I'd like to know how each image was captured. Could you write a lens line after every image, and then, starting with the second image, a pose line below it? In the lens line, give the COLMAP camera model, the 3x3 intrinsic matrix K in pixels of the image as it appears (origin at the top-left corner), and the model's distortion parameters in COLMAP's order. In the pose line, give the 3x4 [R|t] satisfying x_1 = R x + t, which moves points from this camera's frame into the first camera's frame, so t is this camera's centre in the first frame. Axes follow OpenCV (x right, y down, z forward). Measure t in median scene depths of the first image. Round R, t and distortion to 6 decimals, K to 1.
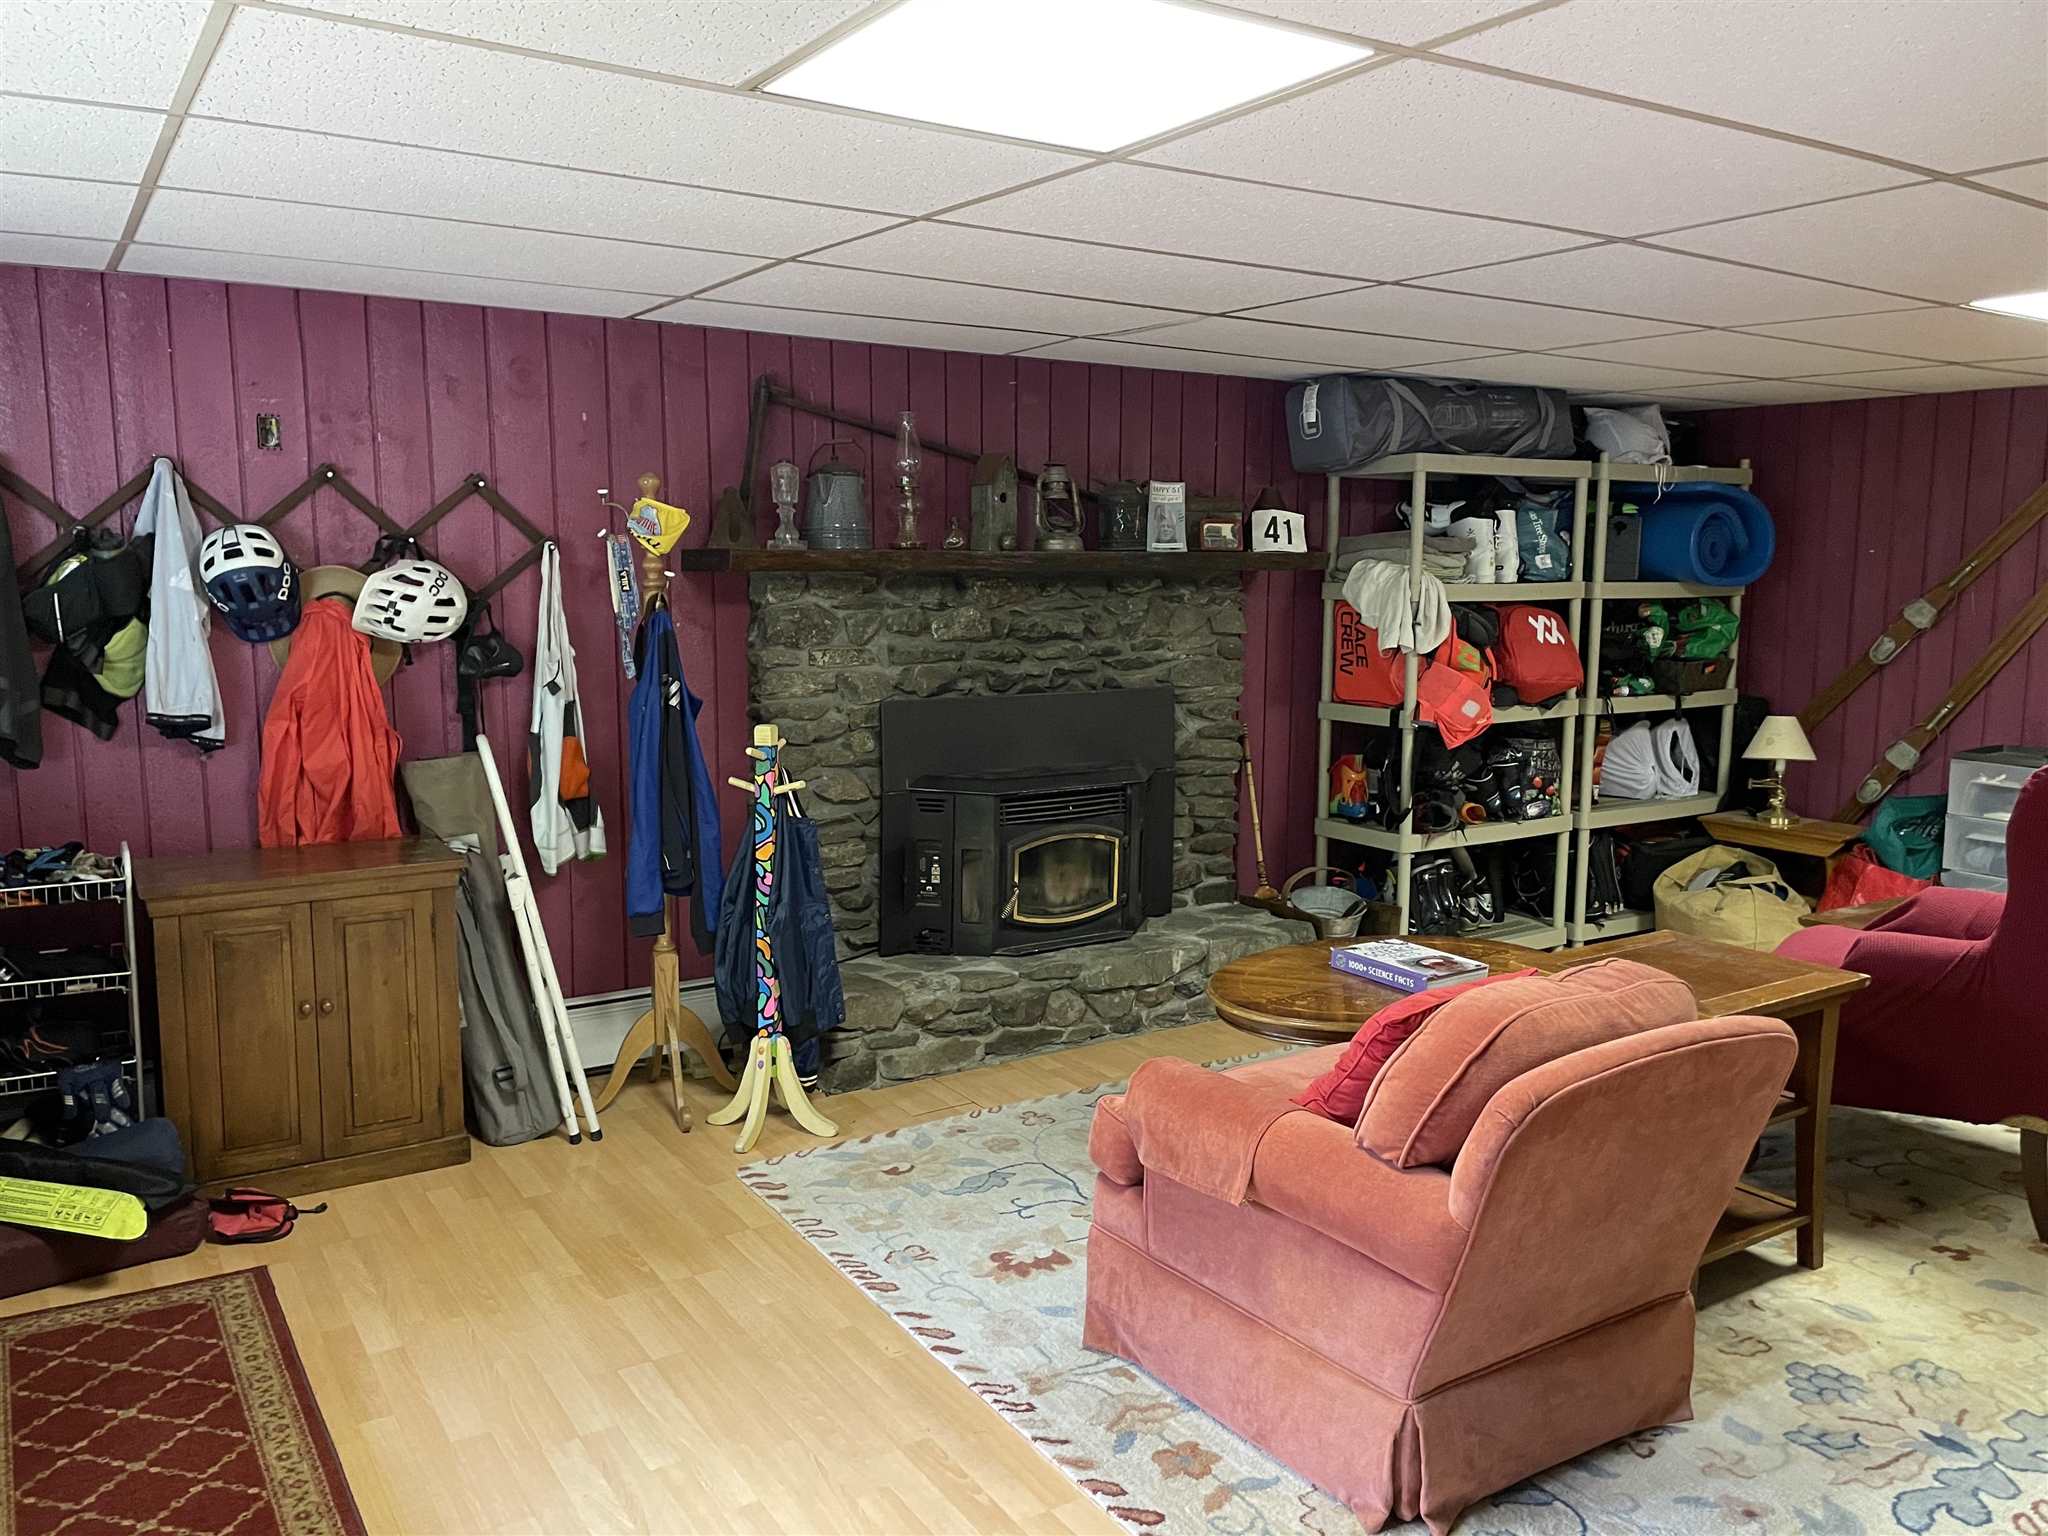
lens RADIAL K [[1545.2, 0, 1027.2], [0, 1545.2, 745.0], [0, 0, 1]] dist [0.109725, -0.150205]
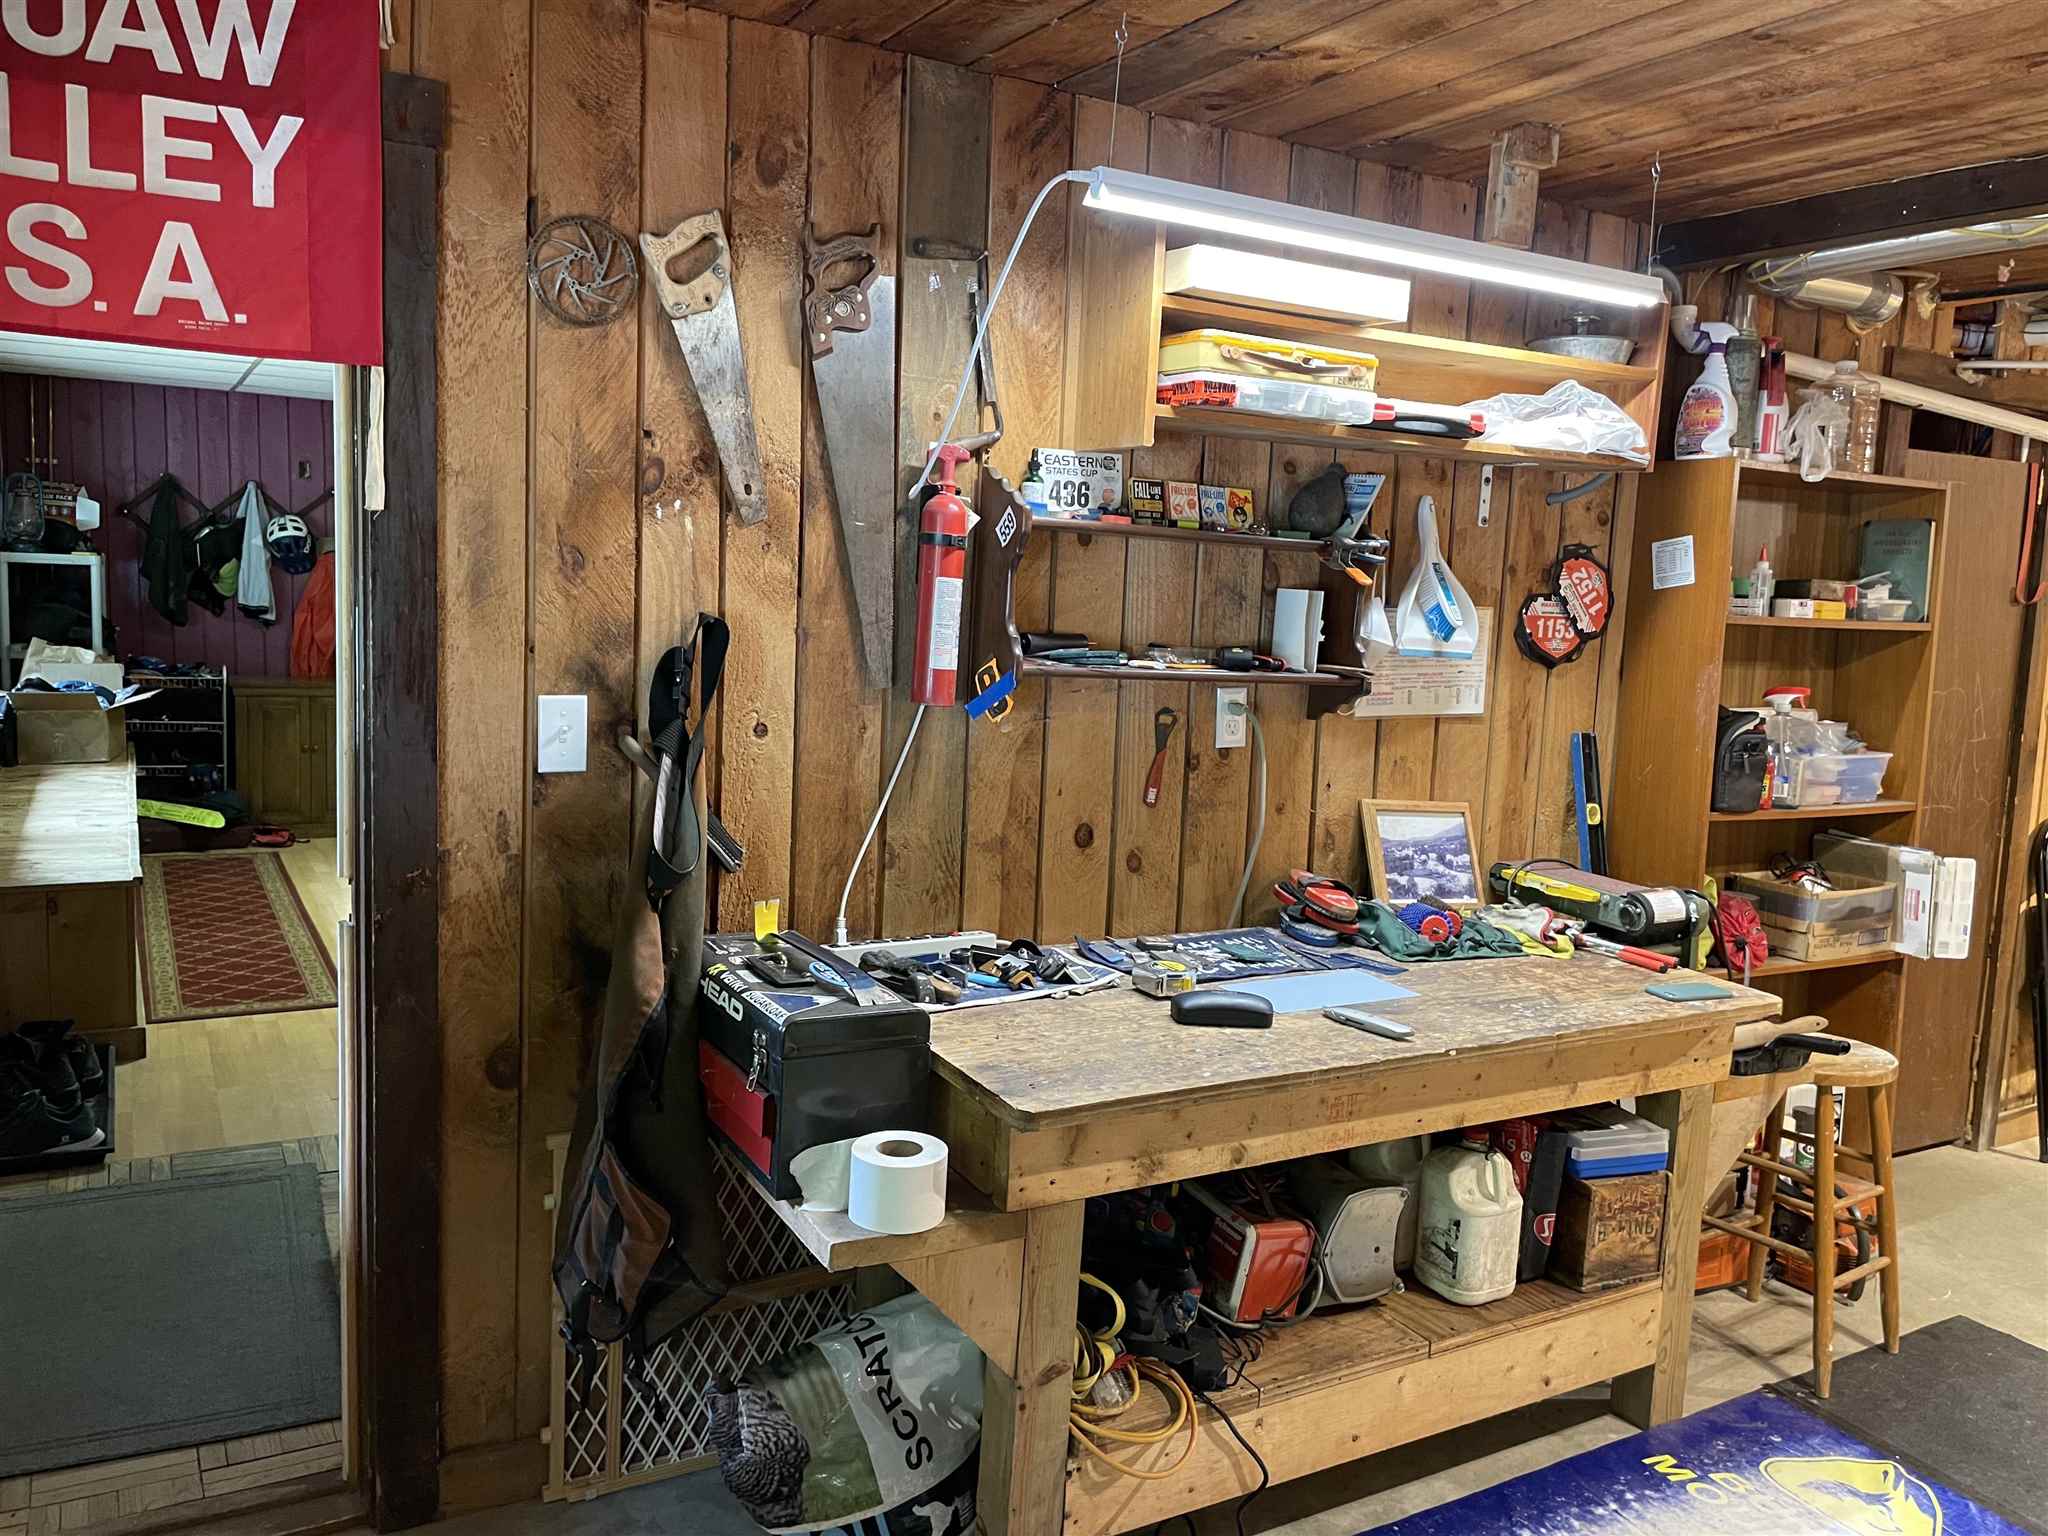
lens RADIAL K [[1545.2, 0, 1027.2], [0, 1545.2, 745.0], [0, 0, 1]] dist [0.109725, -0.150205]
pose [[0.997685, 0.044591, -0.051344, 0.580662], [-0.045453, 0.998842, -0.015750, 0.148015], [0.050582, 0.018047, 0.998557, -0.992152]]
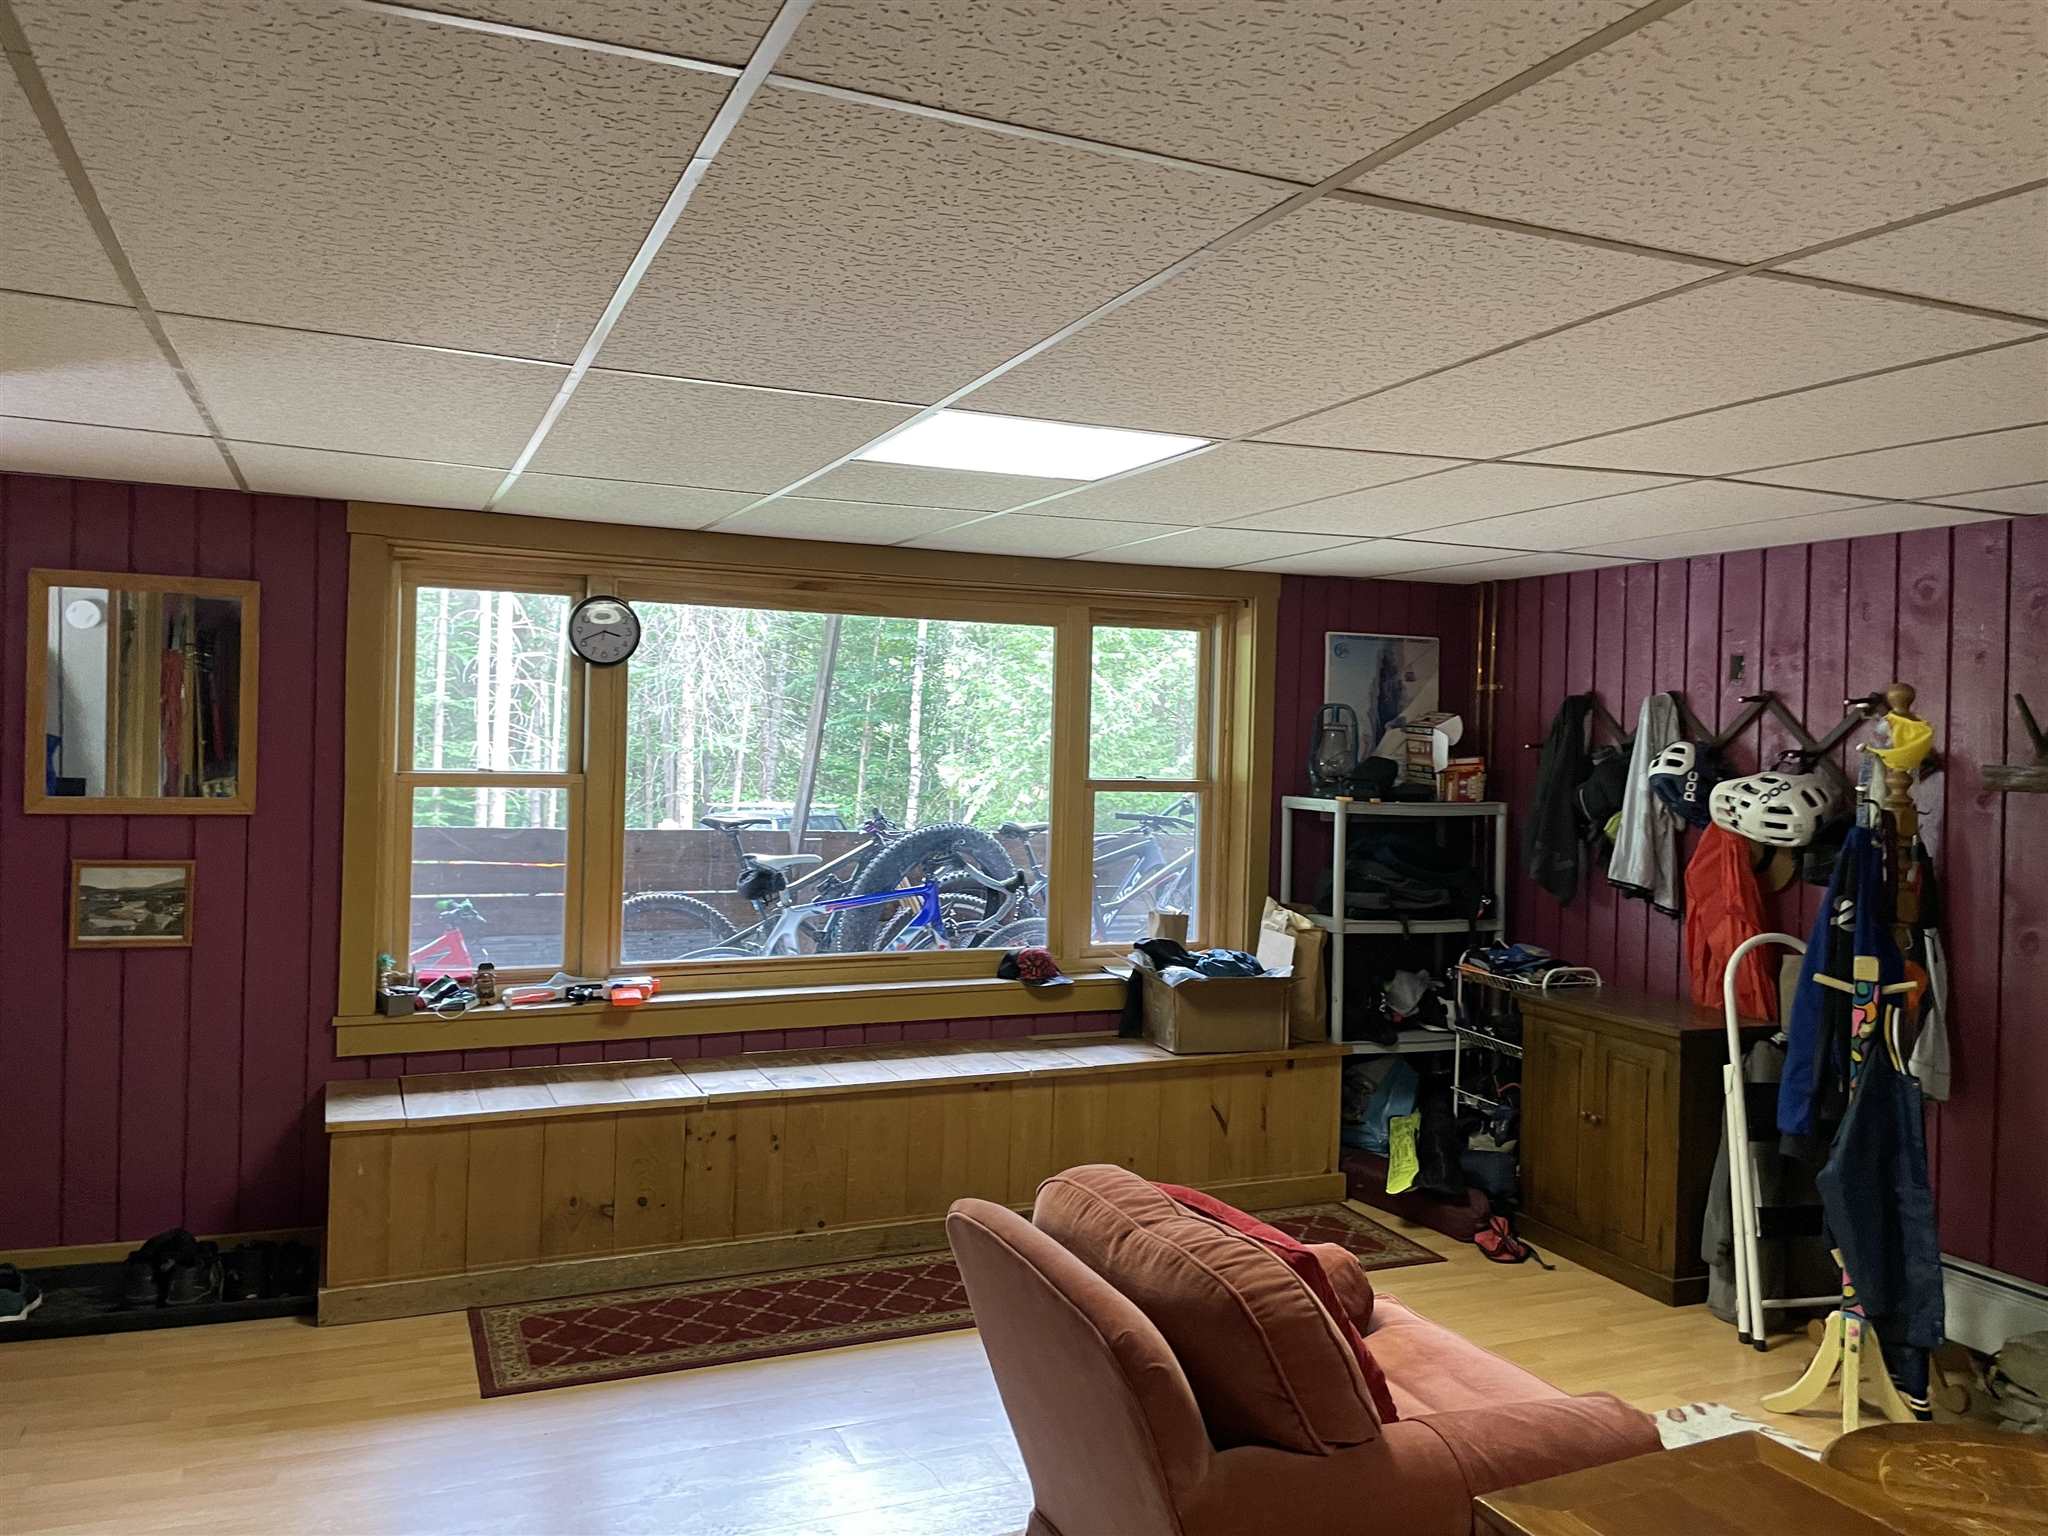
lens RADIAL K [[1545.2, 0, 1027.2], [0, 1545.2, 745.0], [0, 0, 1]] dist [0.109725, -0.150205]
pose [[-0.156821, -0.006075, -0.987608, 0.848513], [-0.148907, 0.988695, 0.017563, -0.082083], [0.976337, 0.149816, -0.155953, 0.689818]]
